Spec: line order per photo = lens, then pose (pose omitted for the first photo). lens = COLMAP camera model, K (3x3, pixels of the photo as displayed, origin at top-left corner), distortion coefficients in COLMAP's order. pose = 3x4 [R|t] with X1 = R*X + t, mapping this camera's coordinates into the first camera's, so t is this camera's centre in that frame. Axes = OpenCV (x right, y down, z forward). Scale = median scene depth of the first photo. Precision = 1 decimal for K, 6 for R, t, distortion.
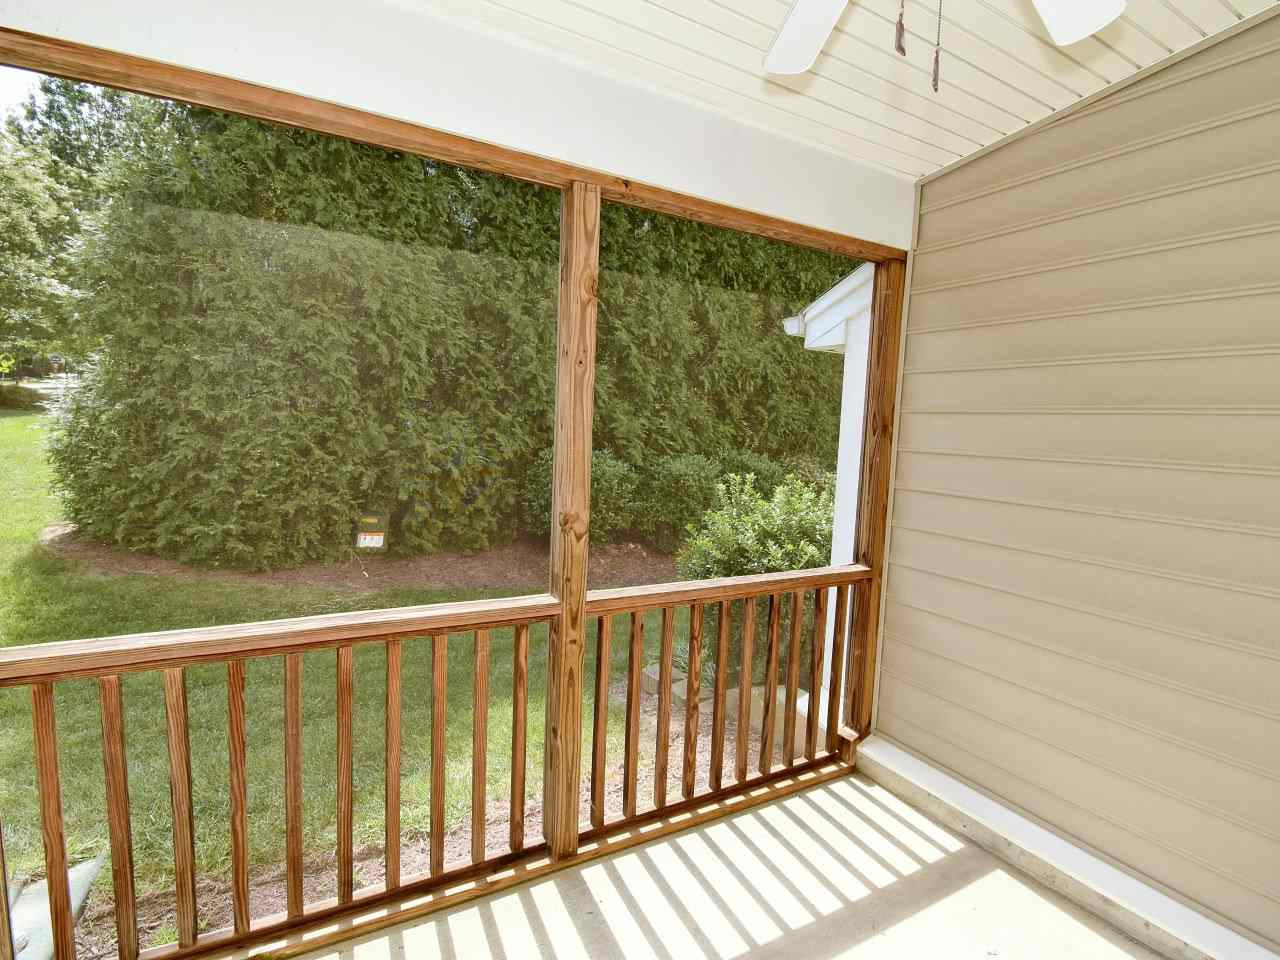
lens RADIAL K [[690.5, 0, 632.1], [0, 690.5, 481.2], [0, 0, 1]] dist [0.003813, -0.020472]
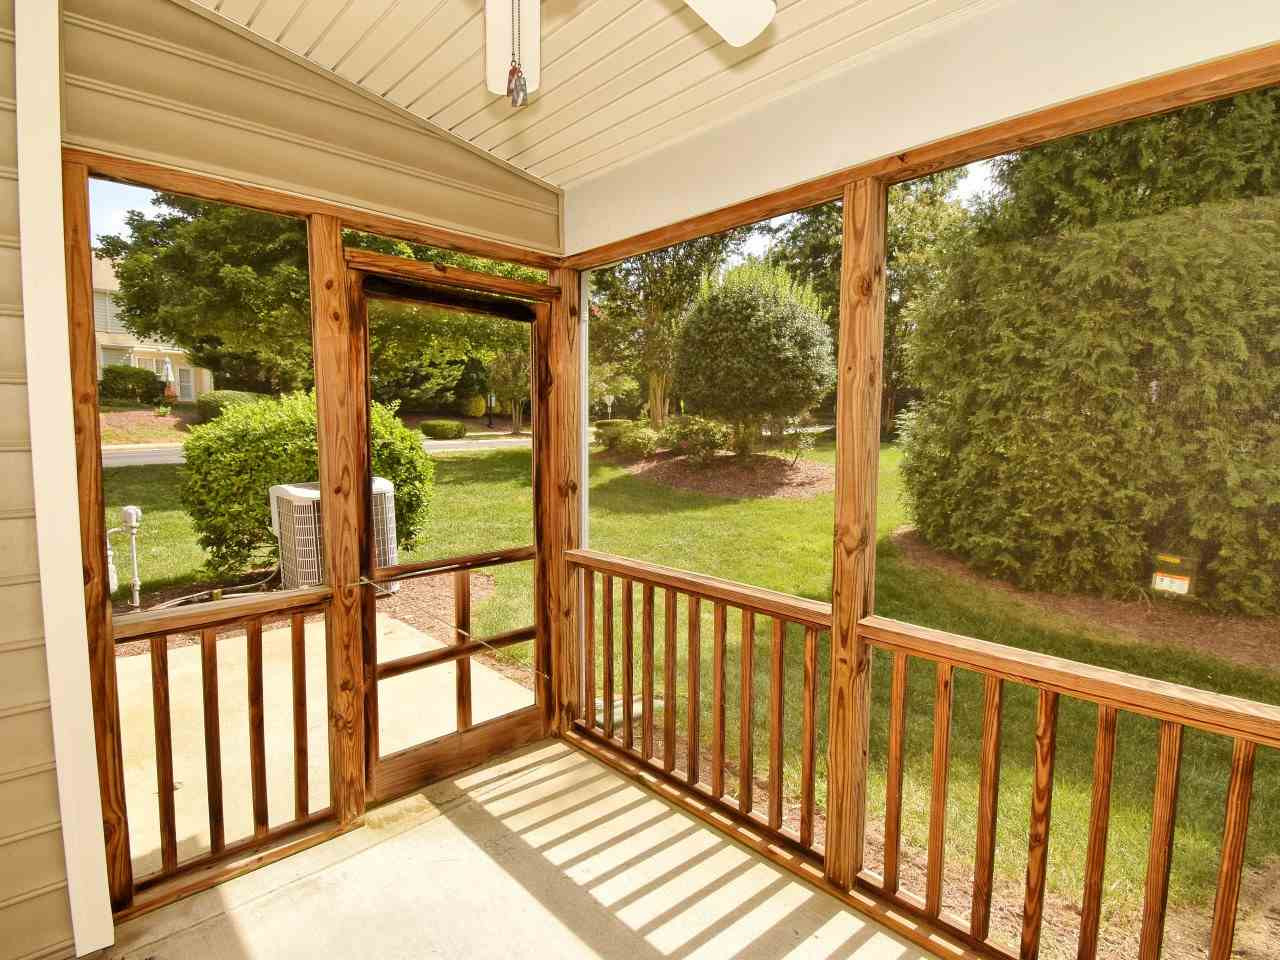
lens RADIAL K [[690.5, 0, 632.1], [0, 690.5, 481.2], [0, 0, 1]] dist [0.003813, -0.020472]
pose [[0.164218, 0.036268, -0.985757, 0.376381], [-0.078509, 0.996634, 0.023589, -0.006855], [0.983295, 0.073517, 0.166512, 0.252611]]
